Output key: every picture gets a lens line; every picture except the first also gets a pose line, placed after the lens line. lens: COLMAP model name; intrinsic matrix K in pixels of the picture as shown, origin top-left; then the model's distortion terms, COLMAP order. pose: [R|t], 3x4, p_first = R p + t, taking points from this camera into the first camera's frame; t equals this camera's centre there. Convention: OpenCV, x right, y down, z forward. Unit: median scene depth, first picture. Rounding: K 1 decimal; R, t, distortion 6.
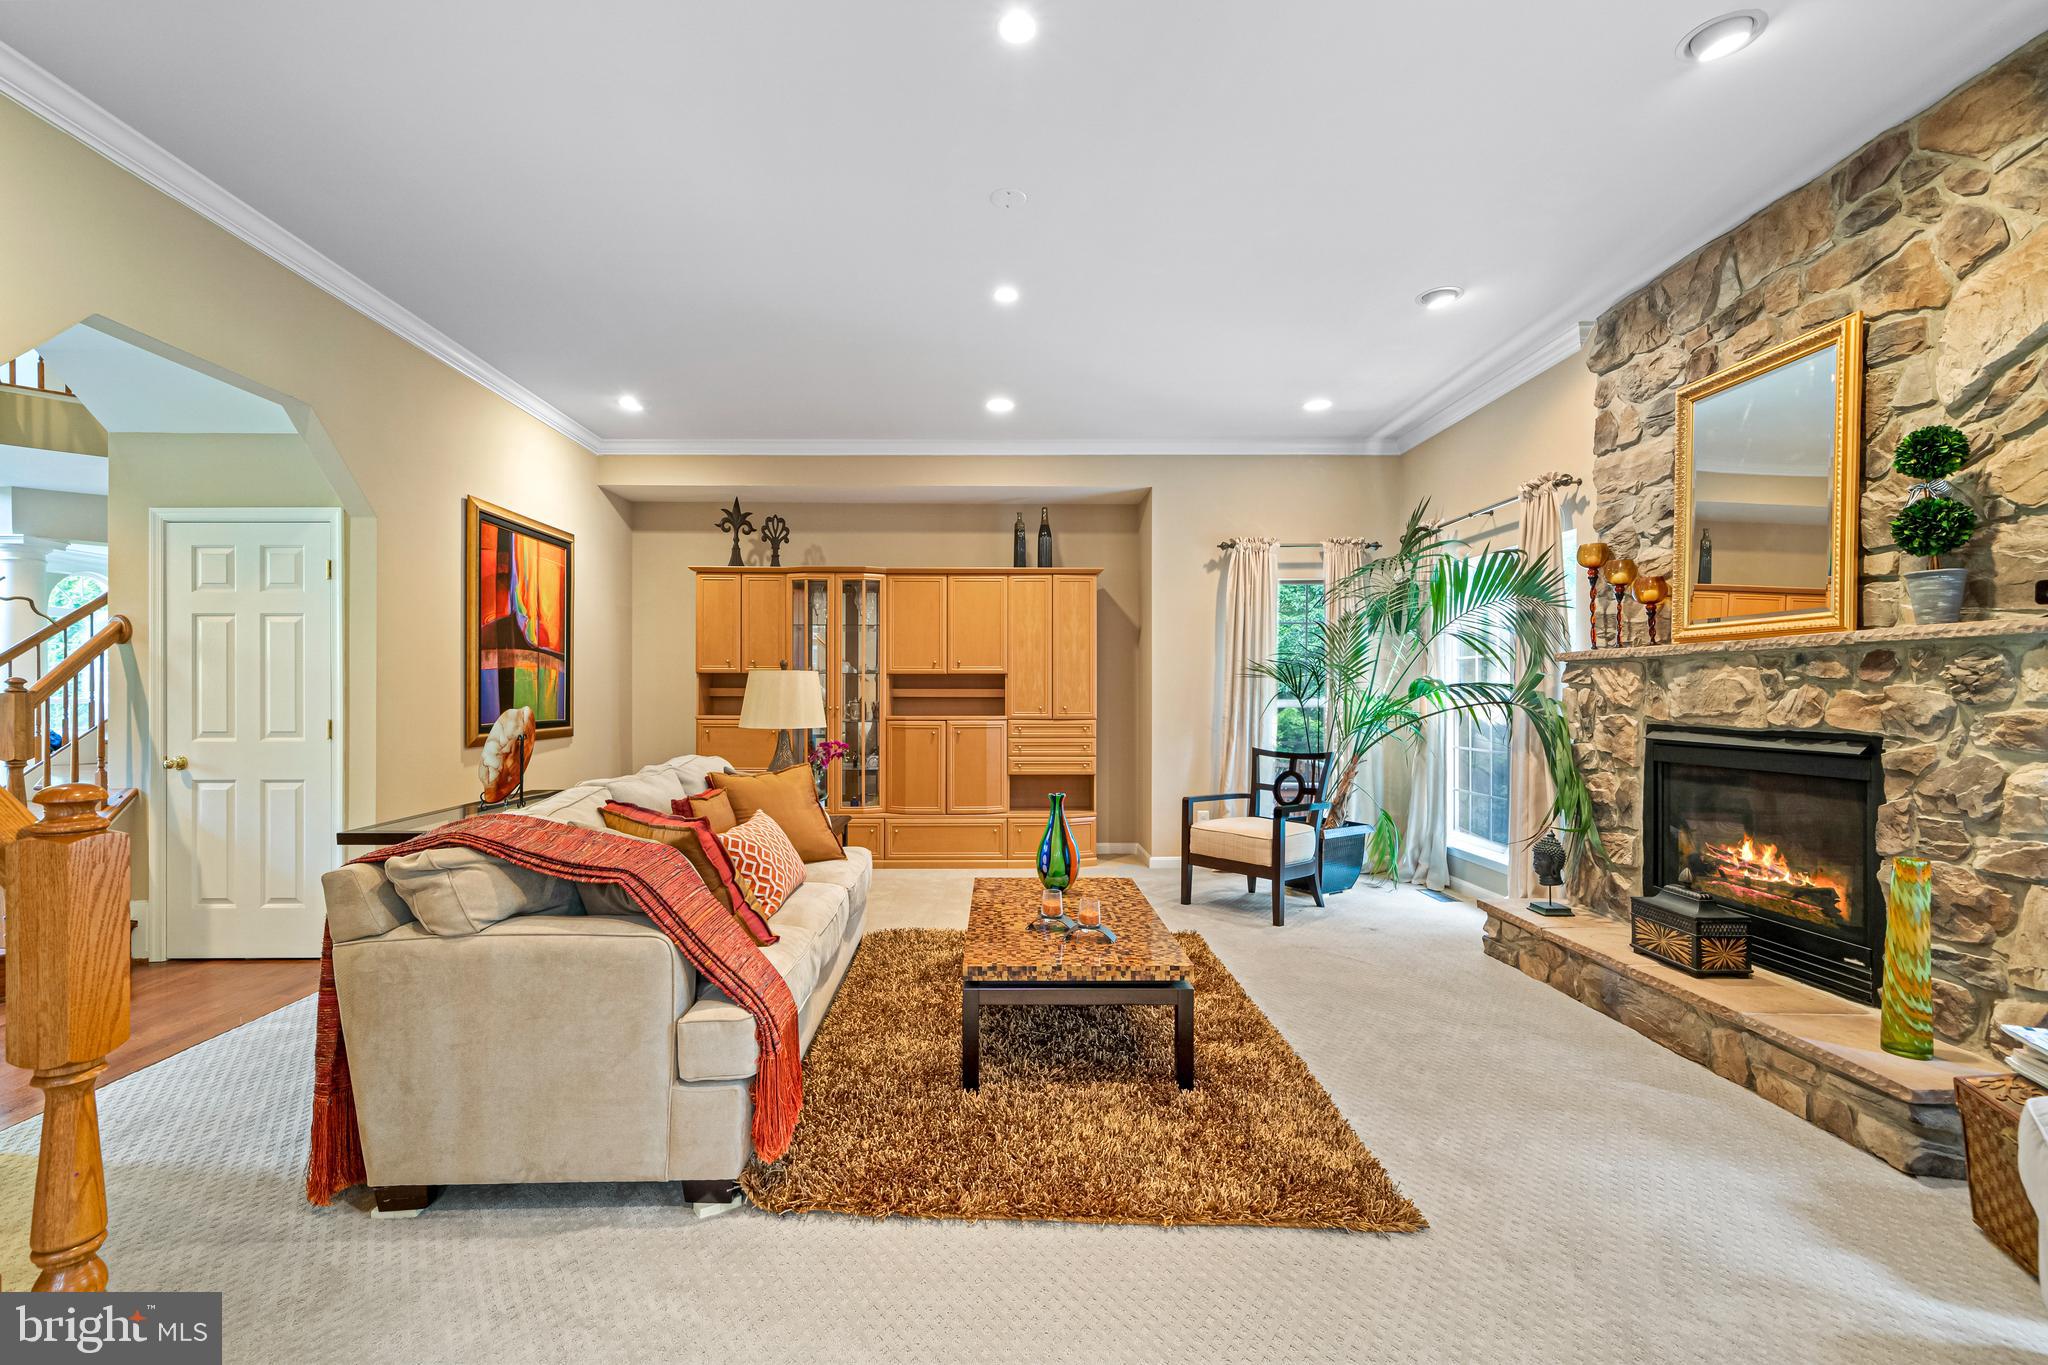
lens RADIAL K [[896.6, 0, 1024.0], [0, 896.6, 682.5], [0, 0, 1]] dist [0.000170, 0.000008]
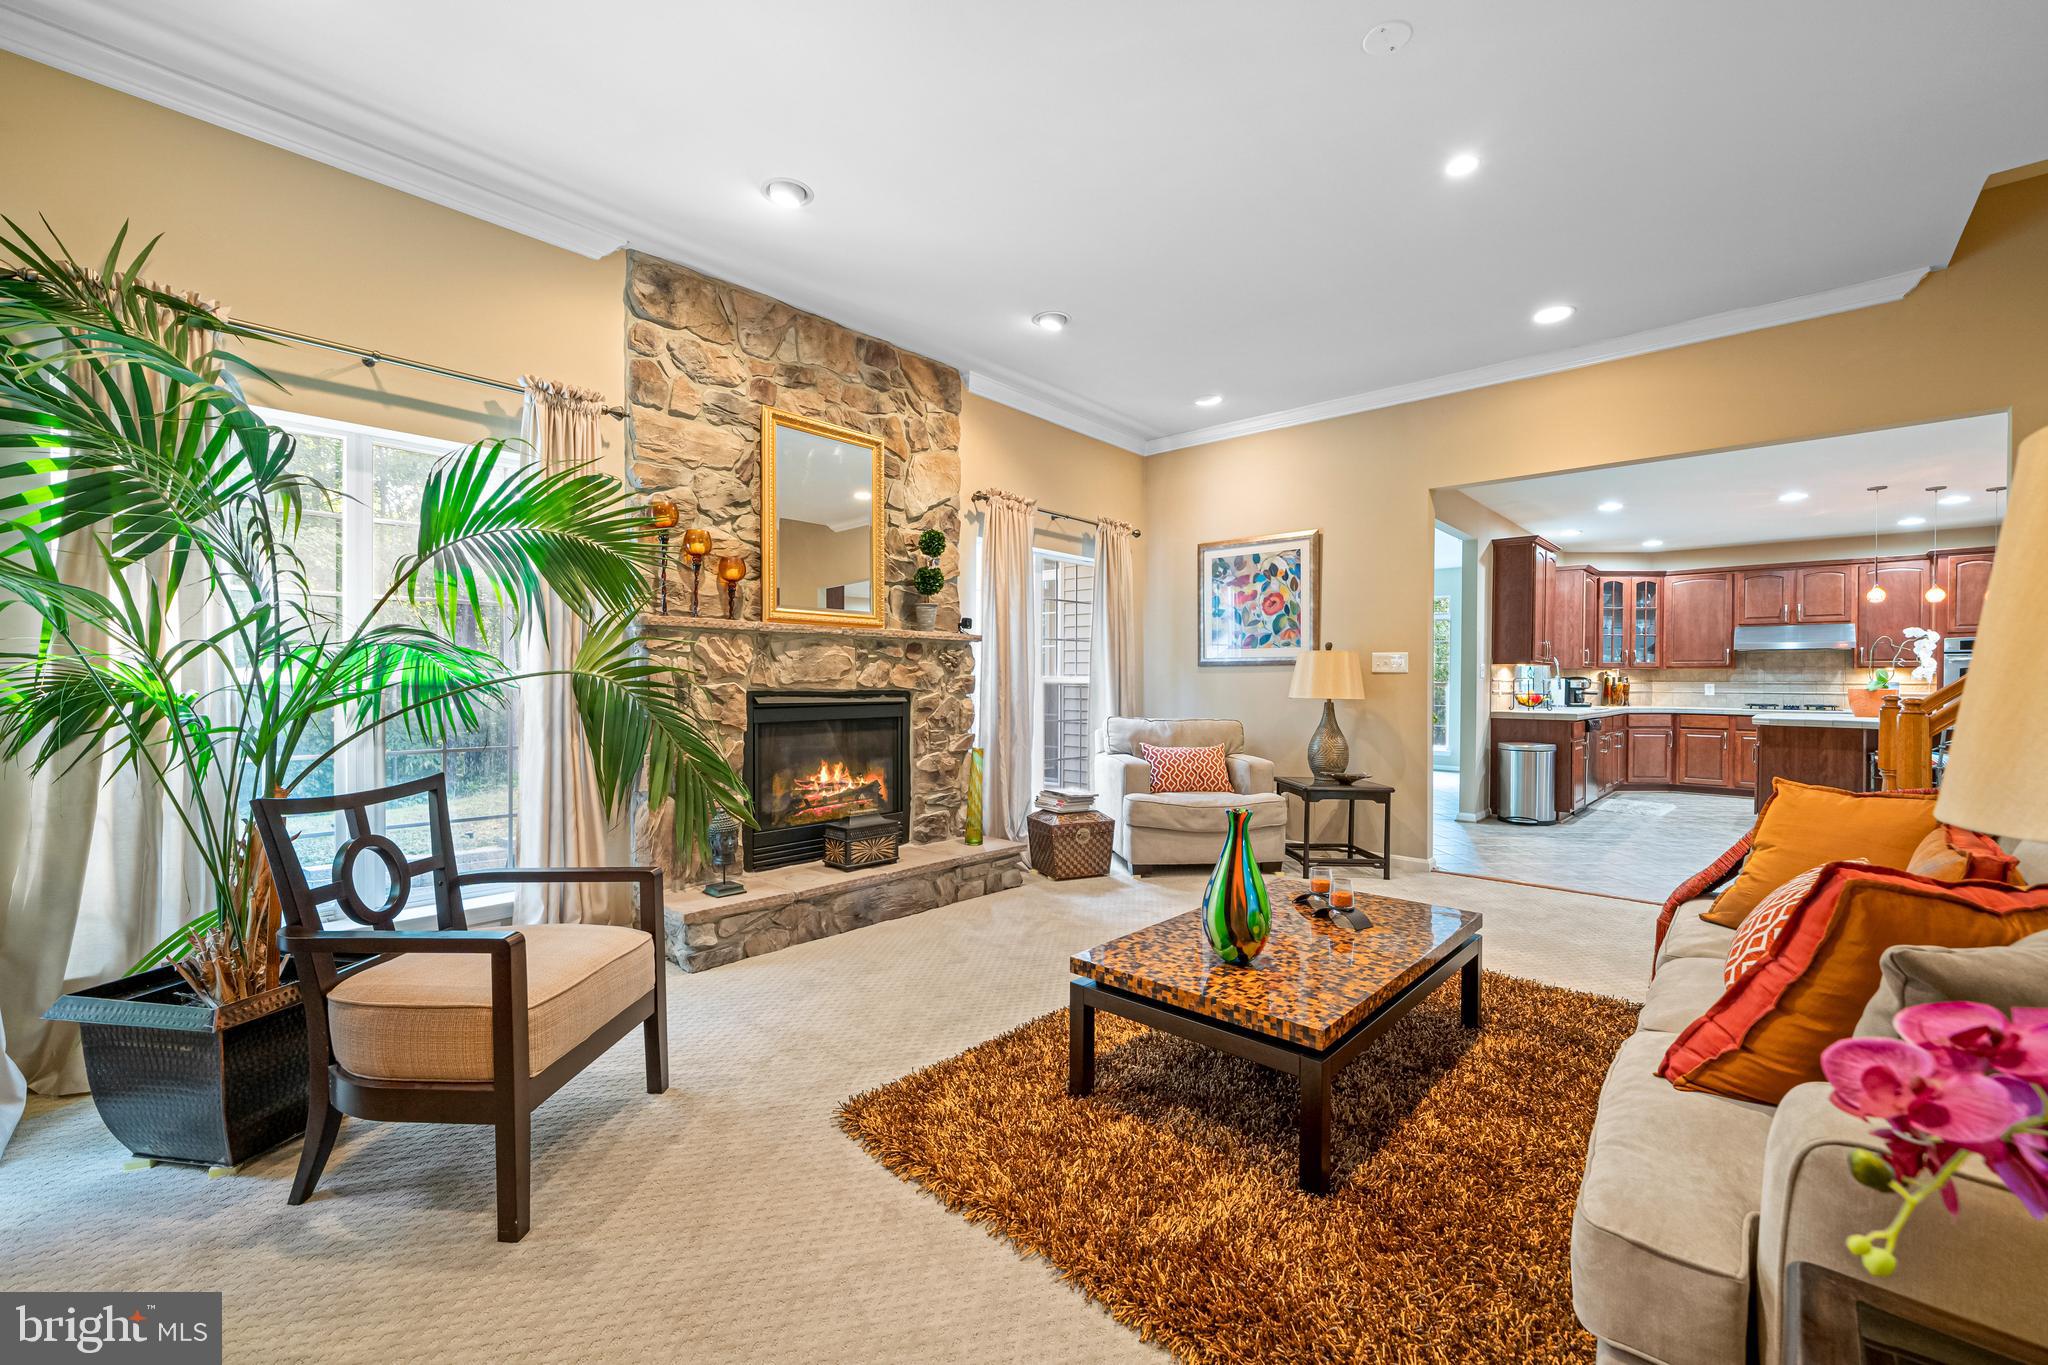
lens RADIAL K [[852.2, 0, 990.4], [0, 852.2, 680.8], [0, 0, 1]] dist [-0.000997, -0.000067]
pose [[-0.704270, -0.008950, 0.709876, -0.307407], [-0.017451, 0.999837, -0.004708, 0.038272], [-0.709717, -0.015704, -0.704311, 1.752864]]
